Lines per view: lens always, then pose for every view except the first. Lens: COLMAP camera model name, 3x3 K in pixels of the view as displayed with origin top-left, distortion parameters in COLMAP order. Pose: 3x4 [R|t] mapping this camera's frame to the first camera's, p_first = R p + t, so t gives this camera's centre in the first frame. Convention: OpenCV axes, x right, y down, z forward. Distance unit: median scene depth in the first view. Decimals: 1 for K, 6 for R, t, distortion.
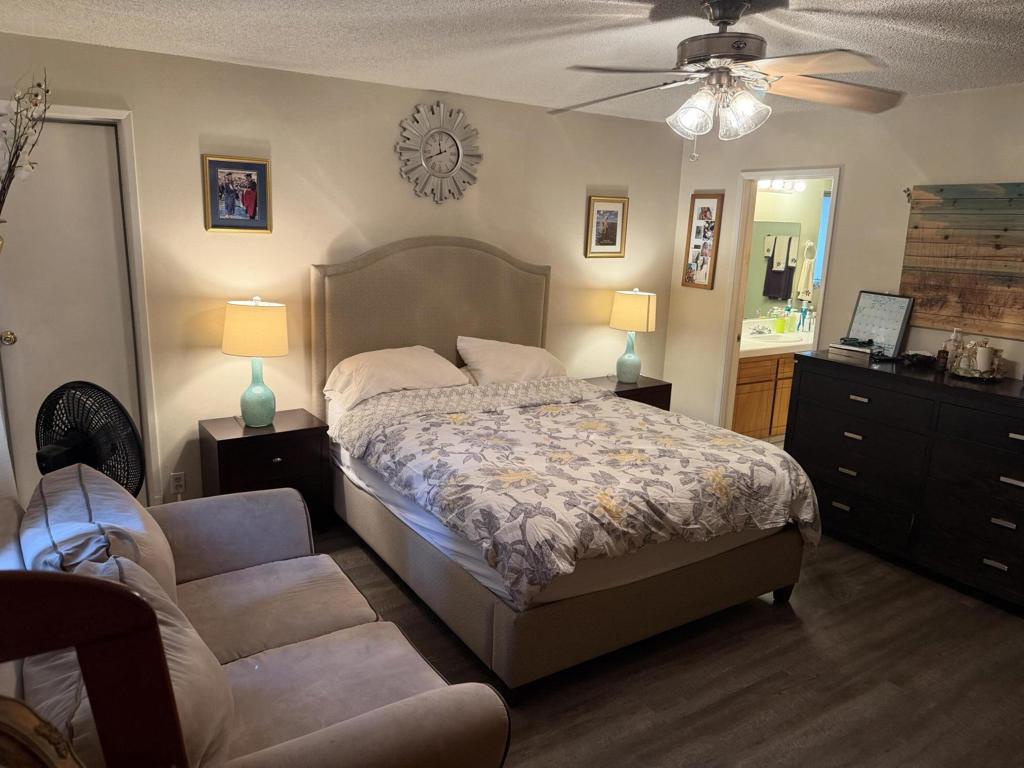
lens RADIAL K [[716.3, 0, 512.0], [0, 716.3, 384.0], [0, 0, 1]] dist [0.027610, -0.002247]
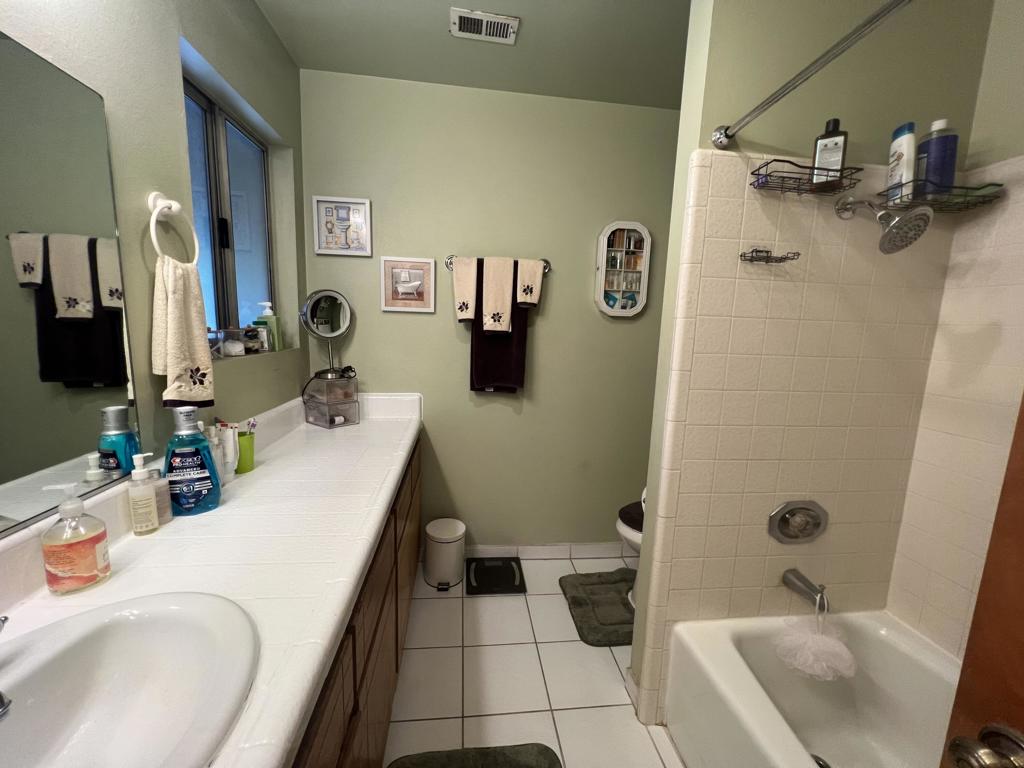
lens RADIAL K [[410.7, 0, 508.9], [0, 410.7, 382.9], [0, 0, 1]] dist [-0.001744, -0.000080]
pose [[0.438567, -0.147576, 0.886499, 0.266077], [0.177061, 0.981280, 0.075760, -0.094802], [-0.881084, 0.123738, 0.456487, 0.678855]]
